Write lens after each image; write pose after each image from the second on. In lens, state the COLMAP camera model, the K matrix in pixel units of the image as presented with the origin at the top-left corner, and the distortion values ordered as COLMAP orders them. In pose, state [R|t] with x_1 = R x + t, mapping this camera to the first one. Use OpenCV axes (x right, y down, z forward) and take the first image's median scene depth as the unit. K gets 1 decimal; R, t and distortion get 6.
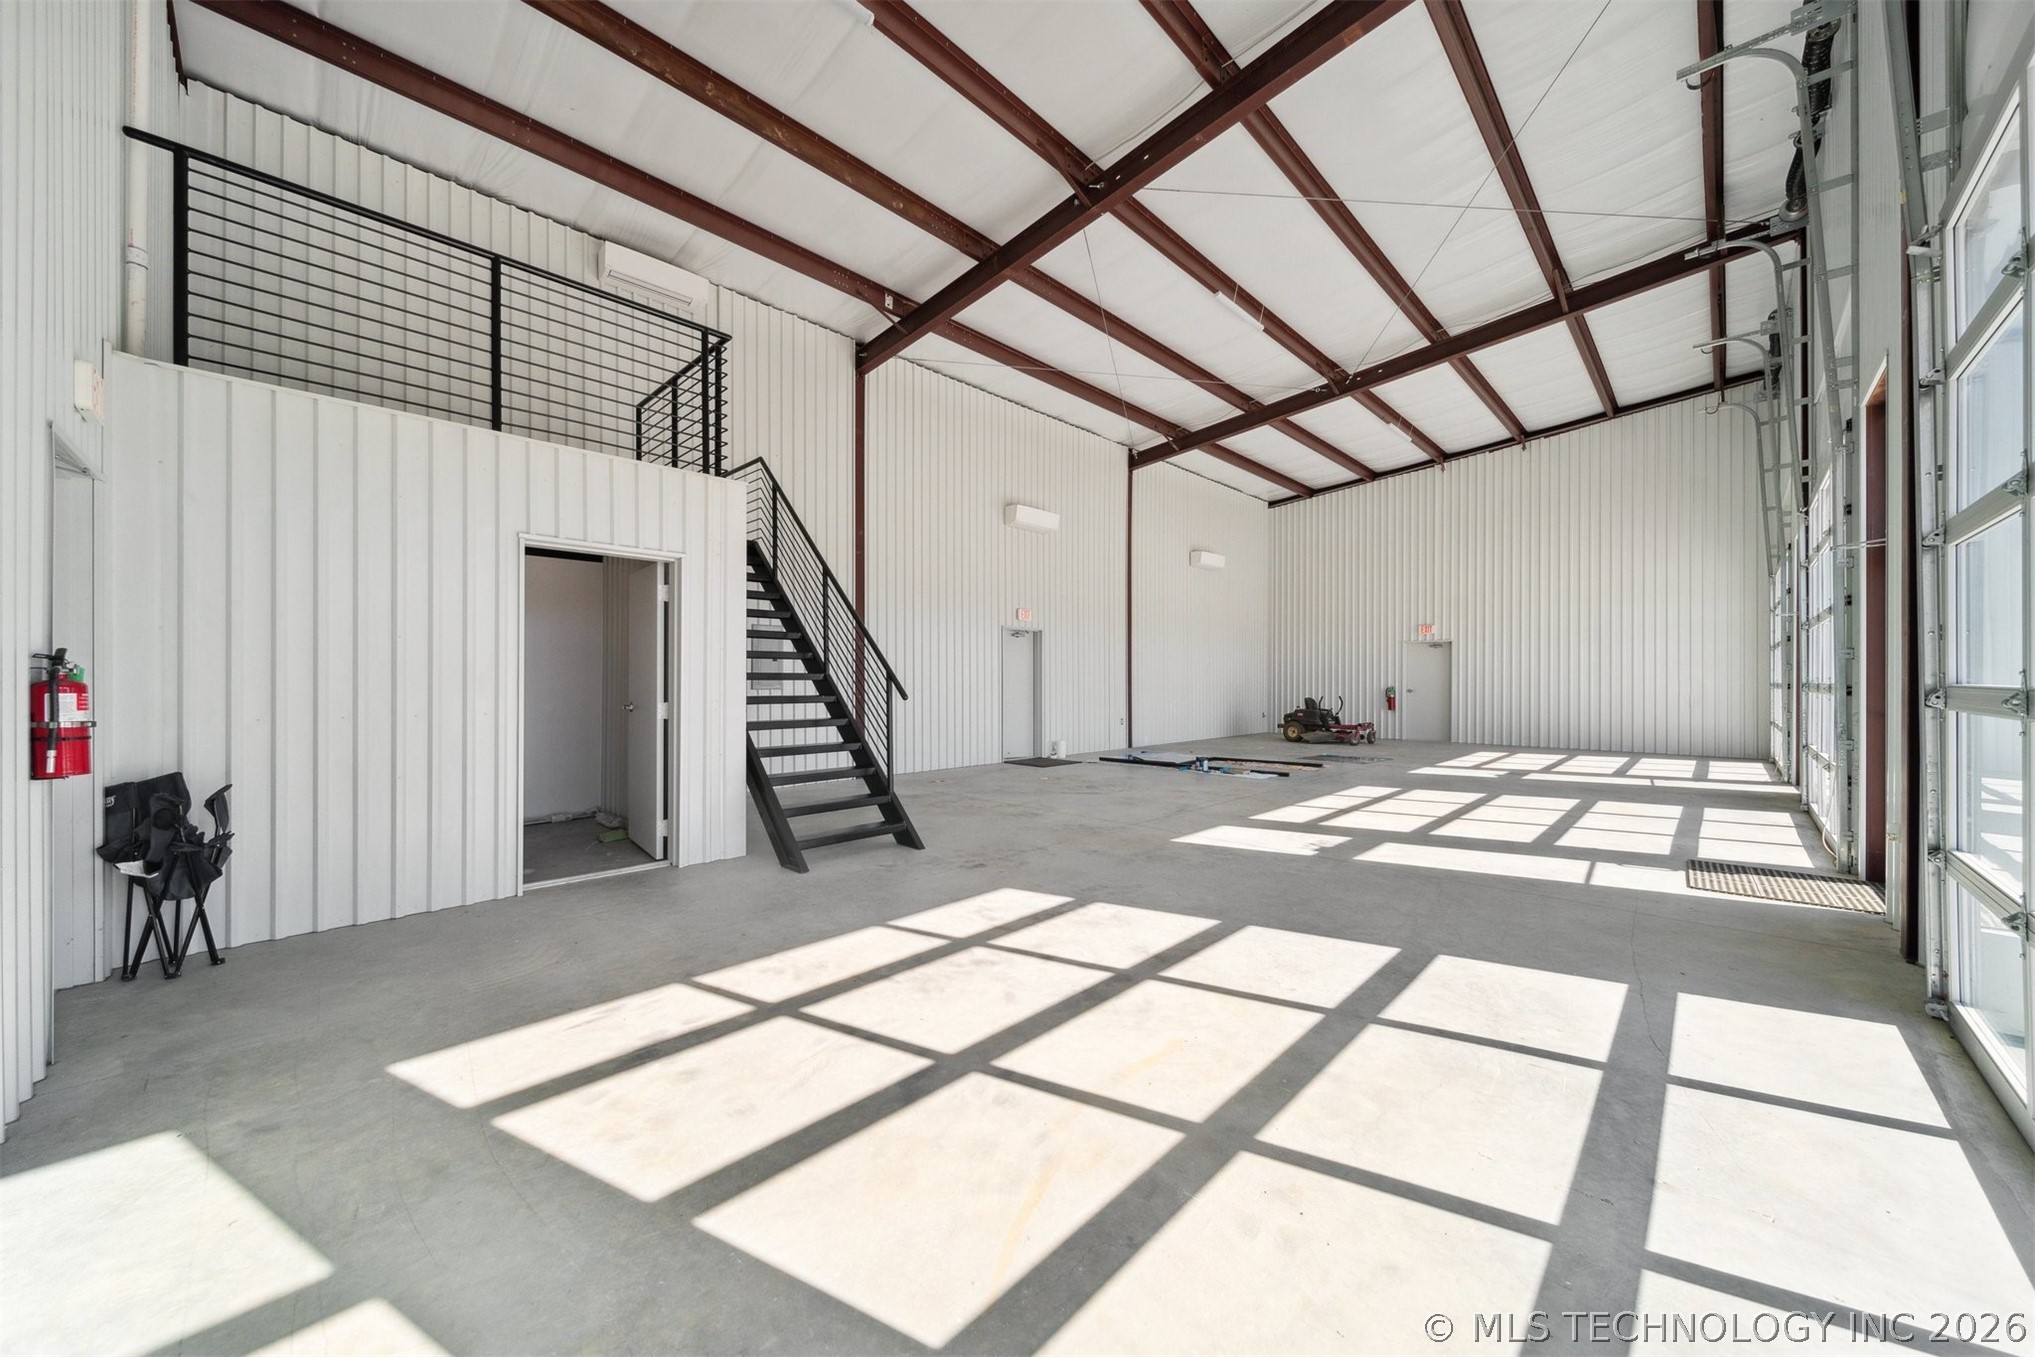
lens RADIAL K [[994.1, 0, 1017.5], [0, 994.1, 678.5], [0, 0, 1]] dist [0.001744, 0.000193]
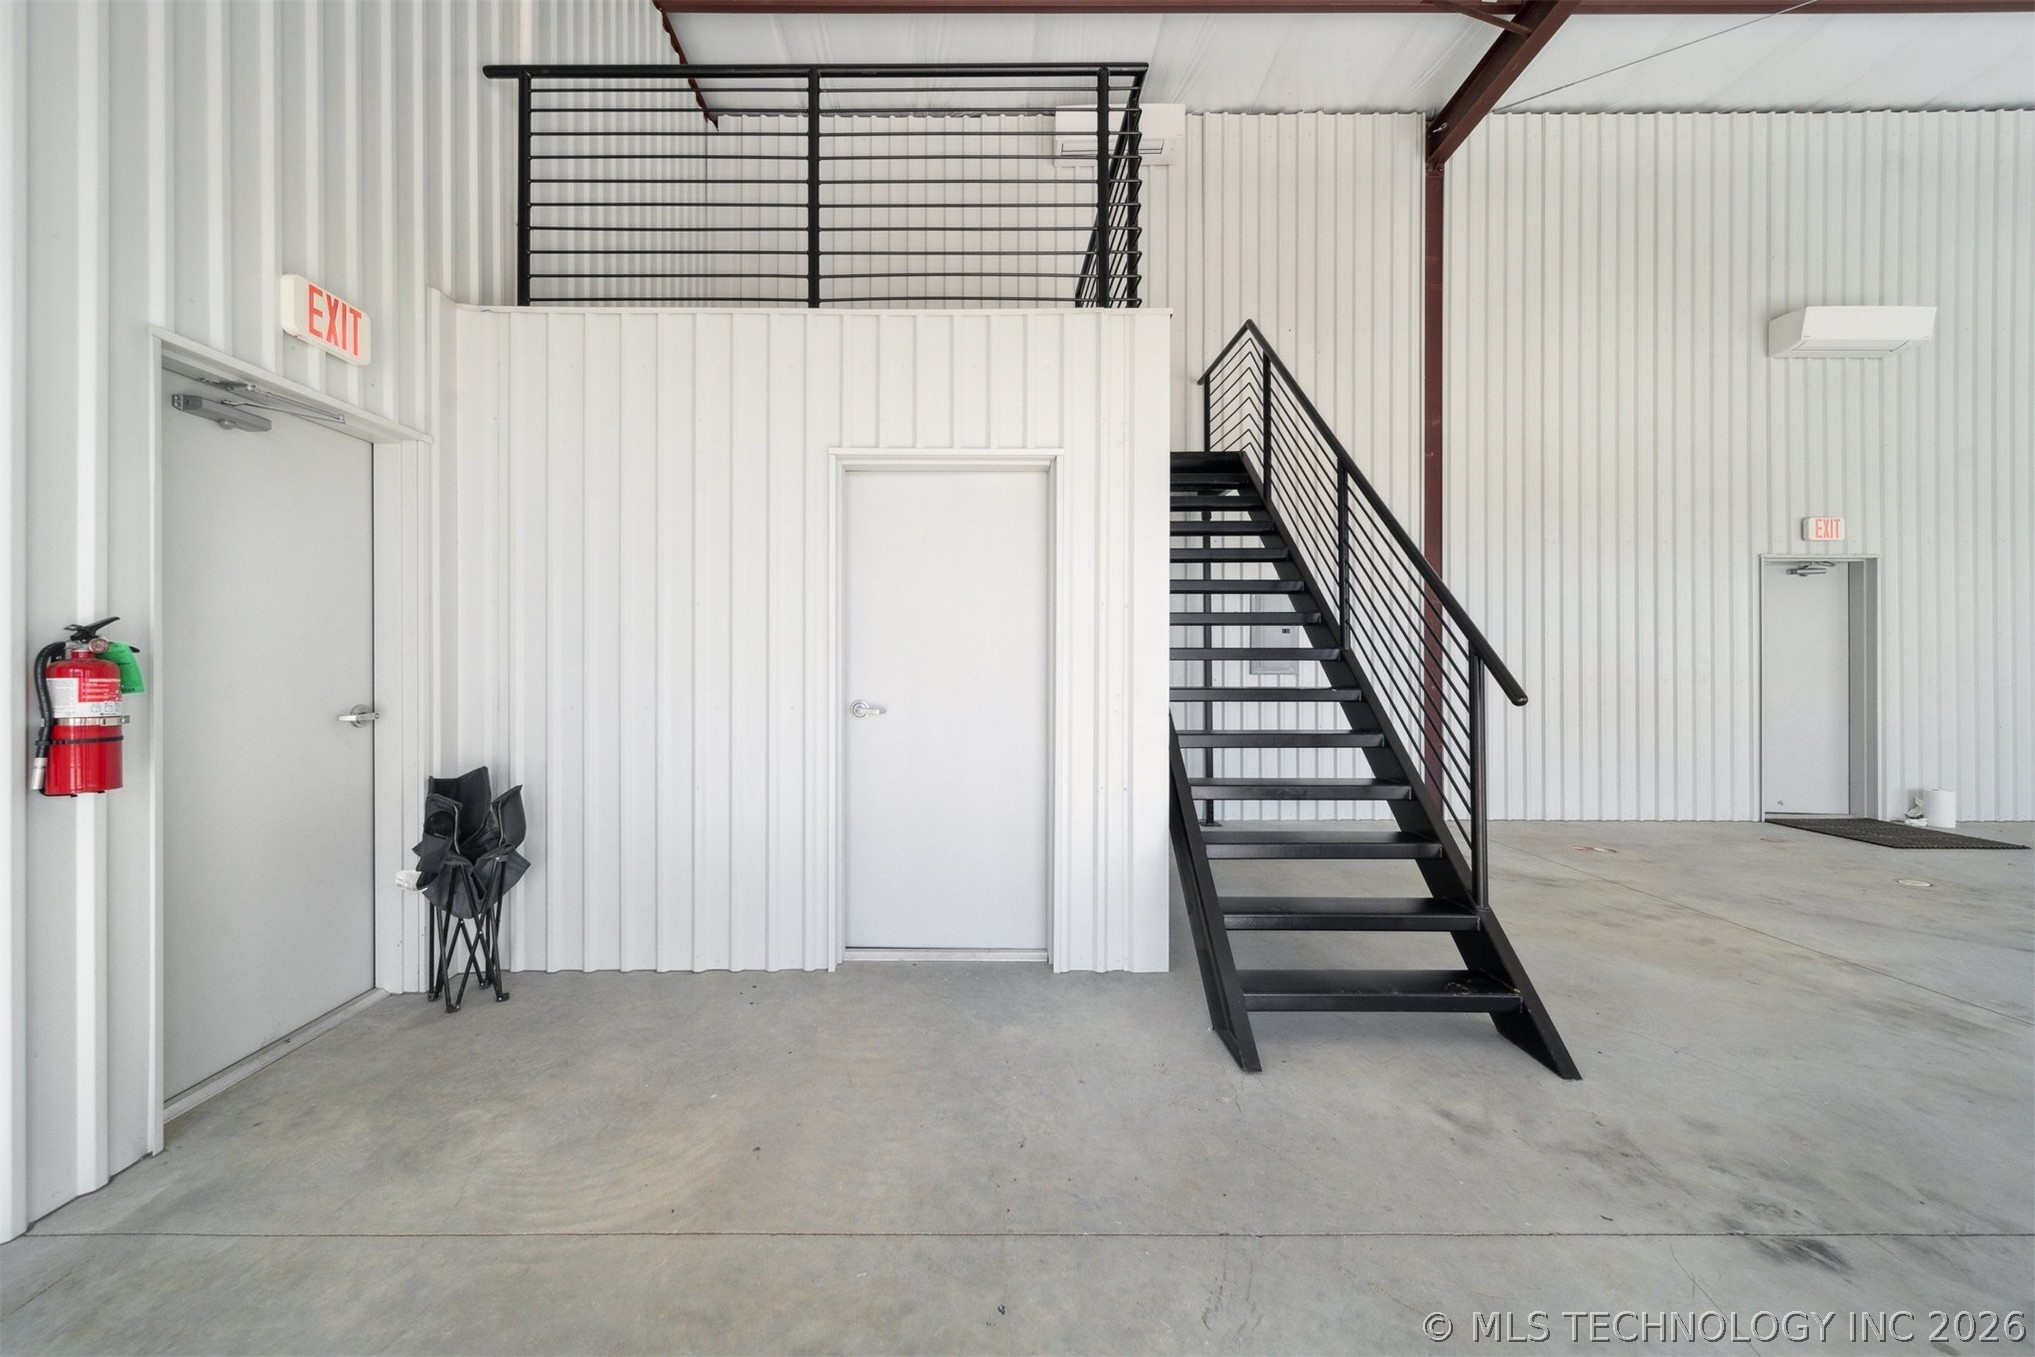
lens RADIAL K [[687.5, 0, 1014.9], [0, 687.5, 663.0], [0, 0, 1]] dist [0.005553, -0.000238]
pose [[0.728599, -0.000884, -0.684940, -0.066627], [0.000804, 1.000000, -0.000436, 0.003252], [0.684940, -0.000233, 0.728599, 0.622528]]
